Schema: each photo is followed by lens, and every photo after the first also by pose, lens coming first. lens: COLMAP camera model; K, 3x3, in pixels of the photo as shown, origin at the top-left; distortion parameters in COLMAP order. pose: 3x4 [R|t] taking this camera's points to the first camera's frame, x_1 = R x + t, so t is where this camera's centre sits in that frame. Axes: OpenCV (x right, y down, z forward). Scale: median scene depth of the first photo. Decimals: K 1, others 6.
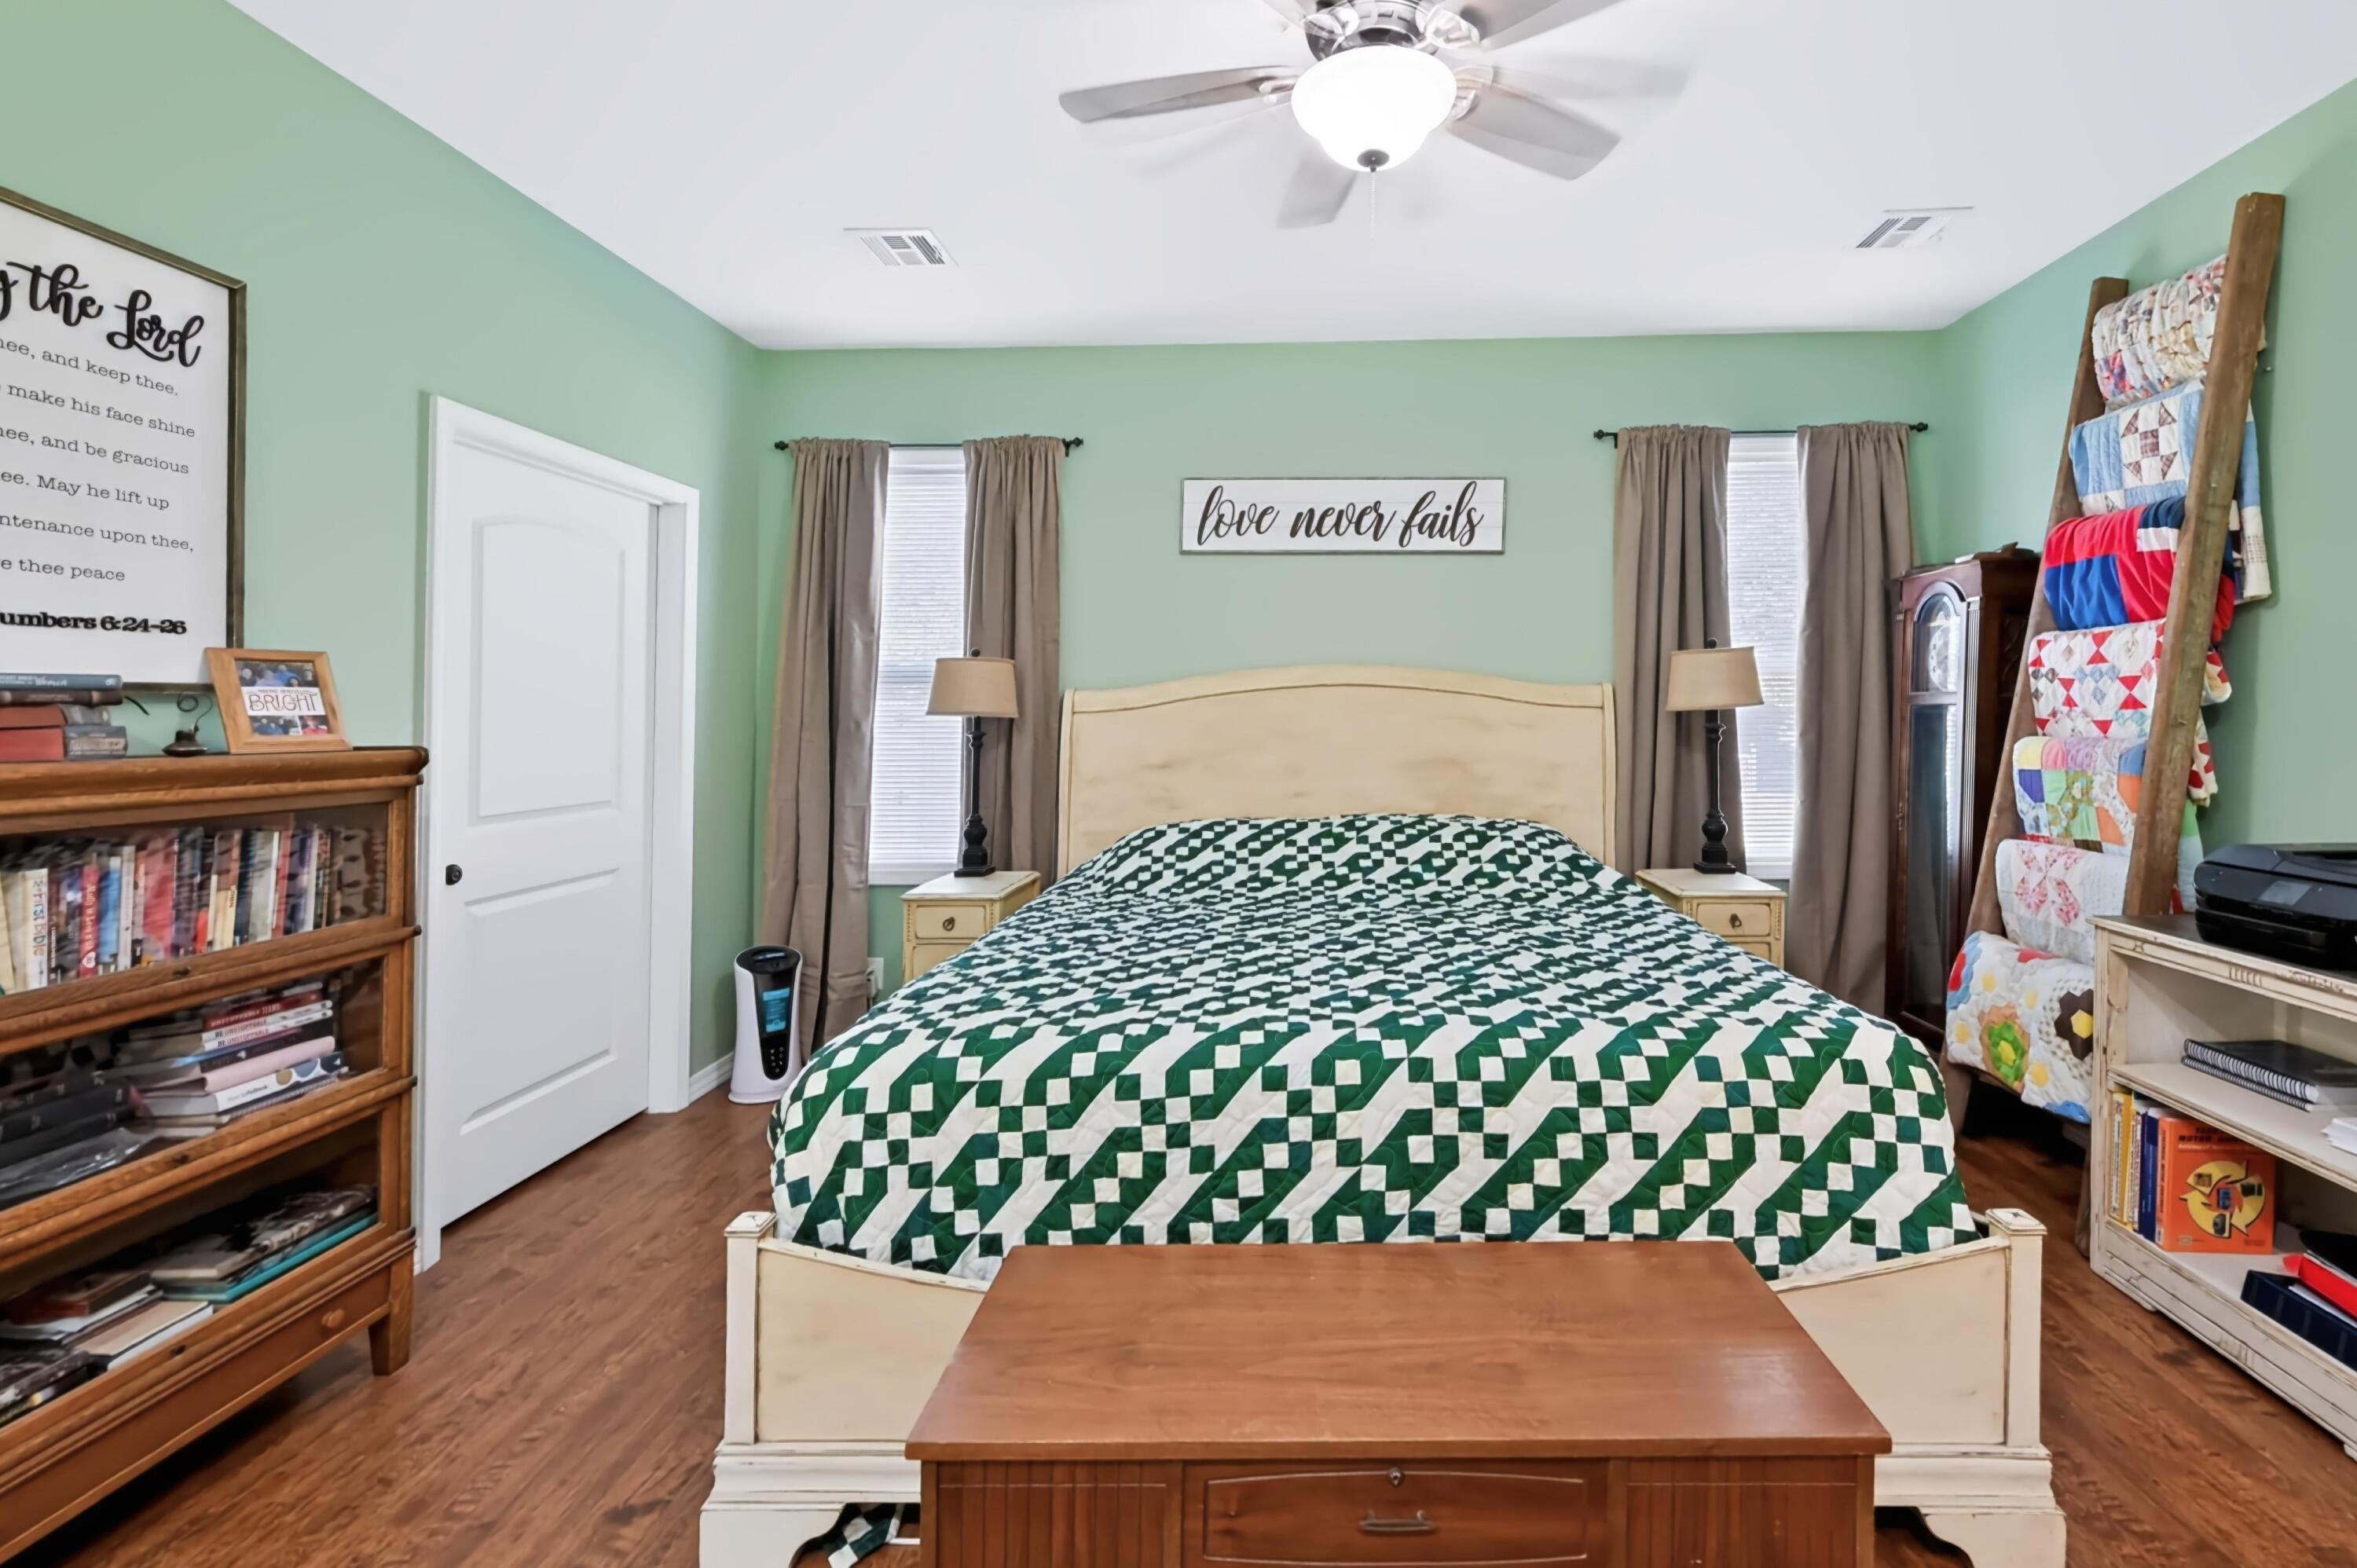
lens RADIAL K [[1087.6, 0, 1250.7], [0, 1087.6, 725.0], [0, 0, 1]] dist [-0.001065, -0.000791]
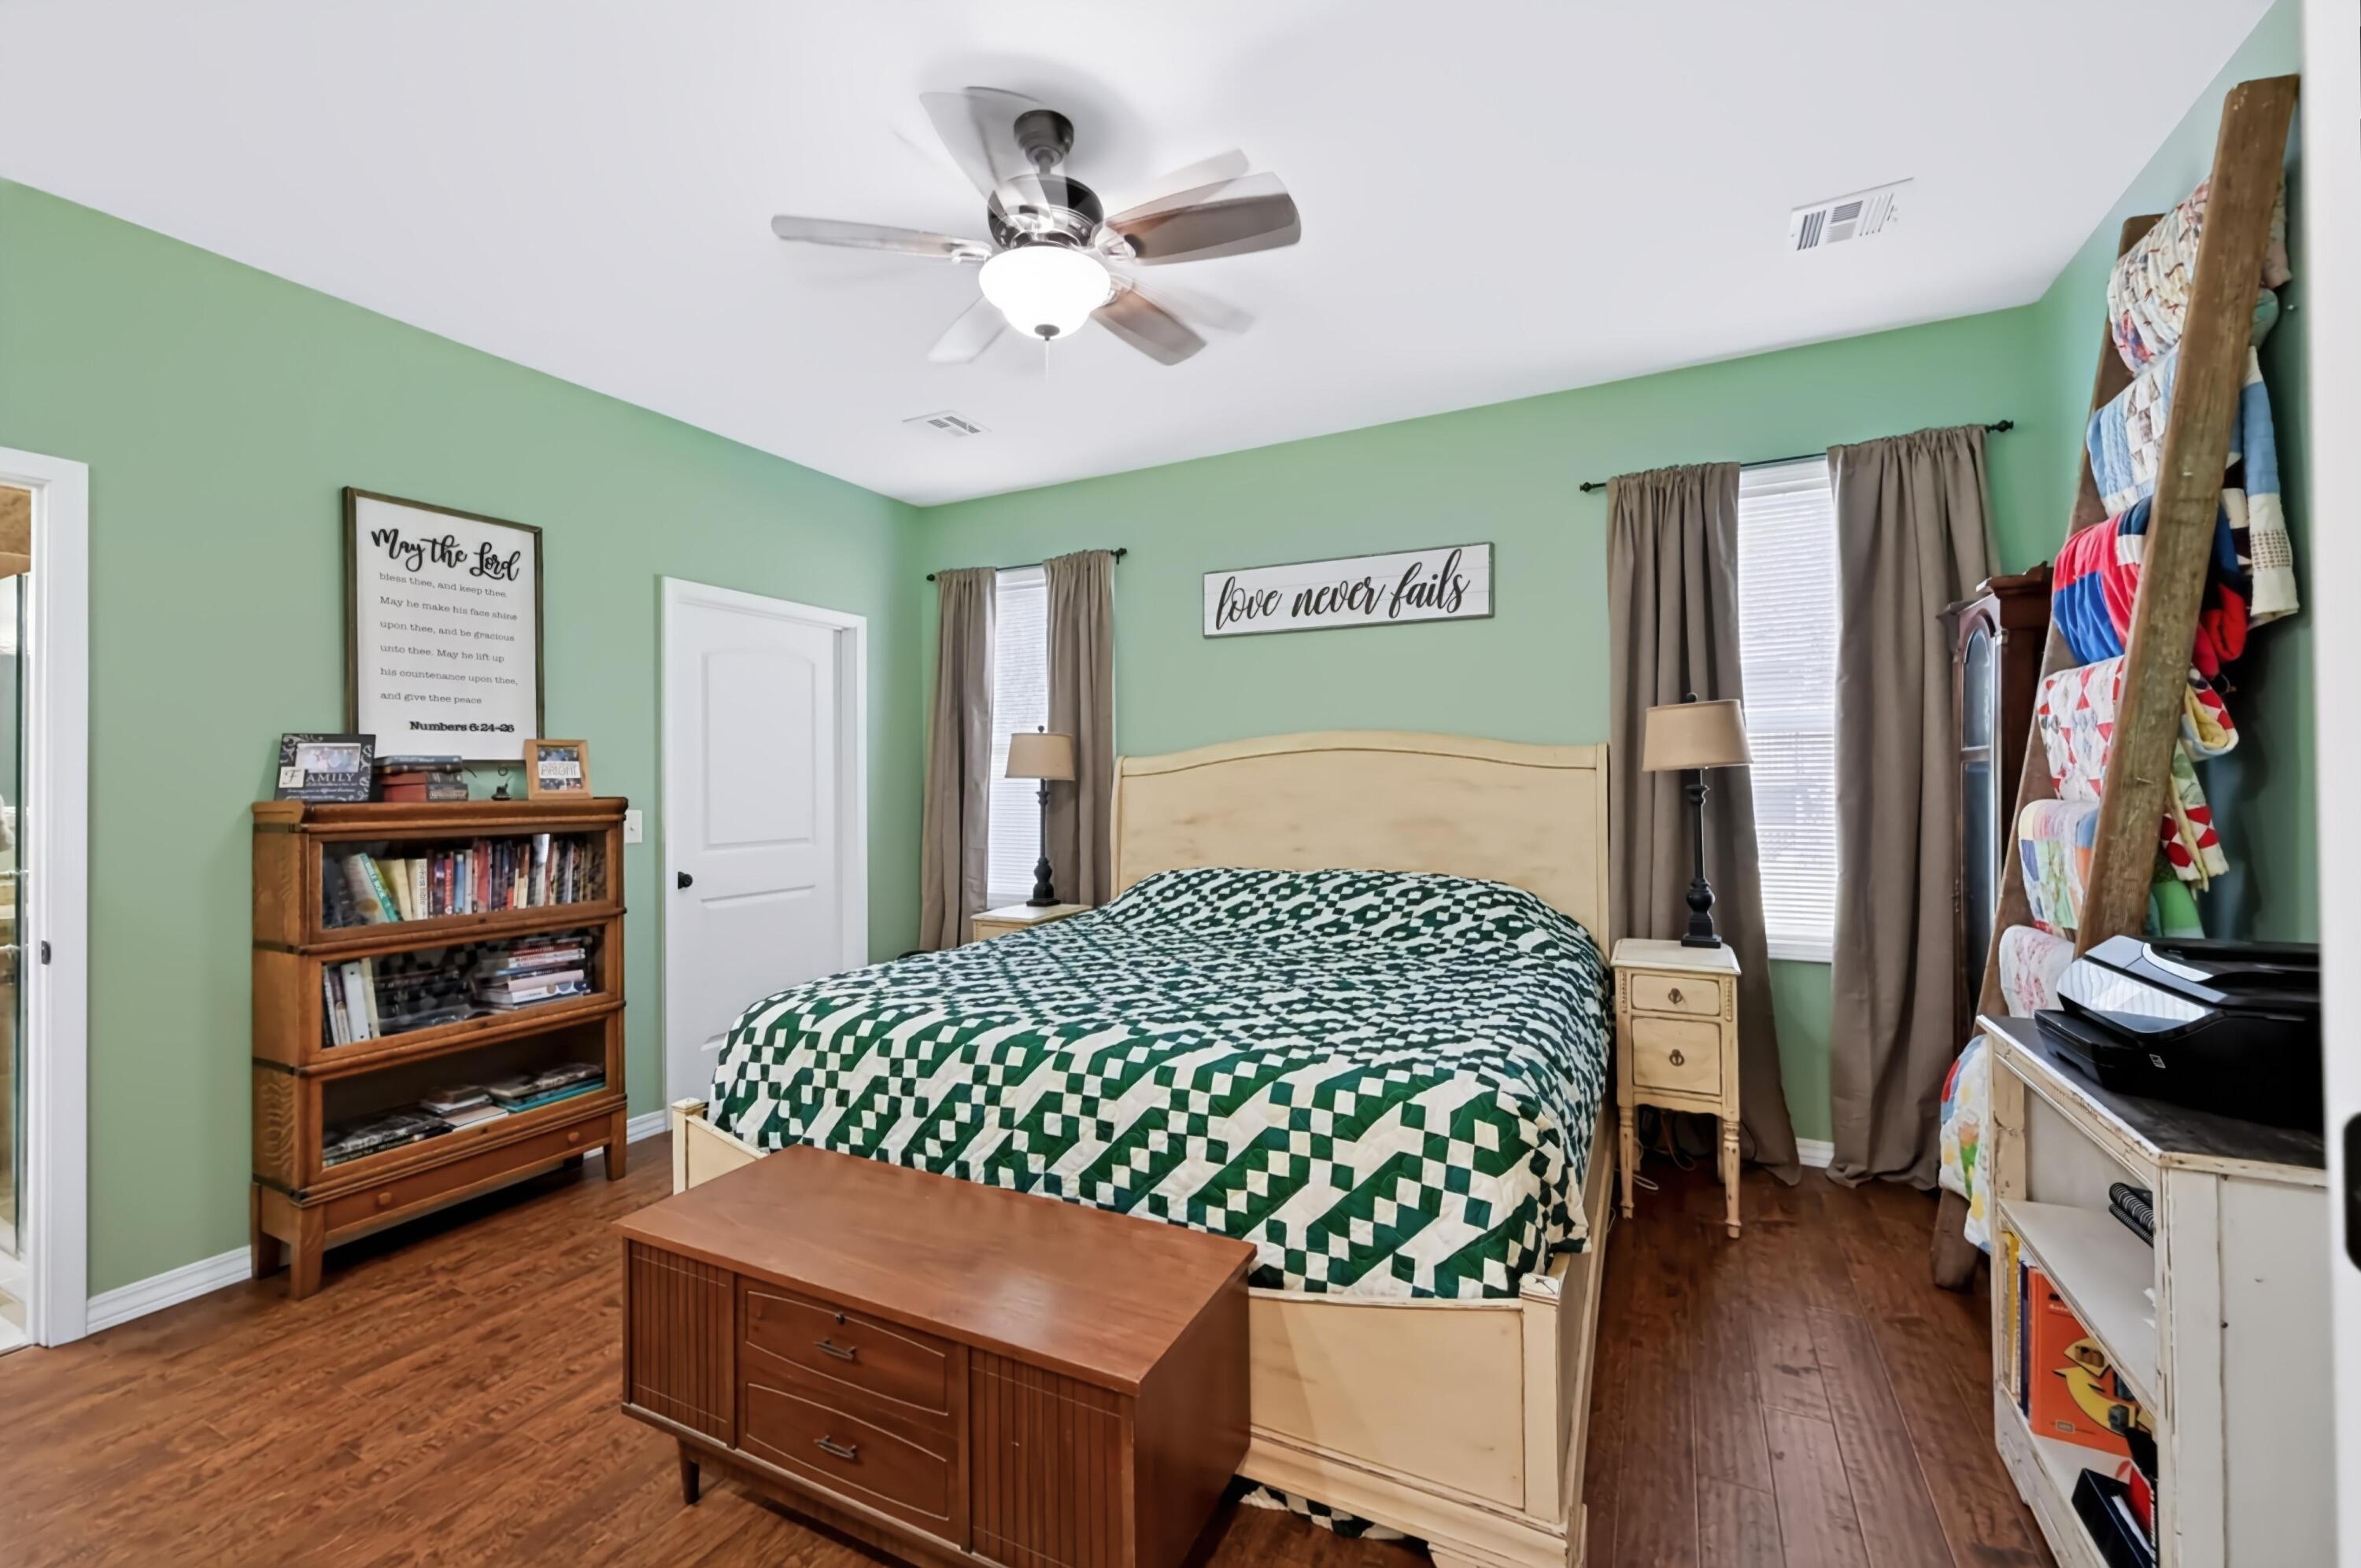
lens RADIAL K [[1008.0, 0, 1104.4], [0, 1008.0, 787.7], [0, 0, 1]] dist [-0.001344, -0.000320]
pose [[0.882010, 0.001861, -0.471227, 0.484525], [-0.003053, 0.999994, -0.001765, 0.005082], [0.471221, 0.002995, 0.882010, 0.007223]]
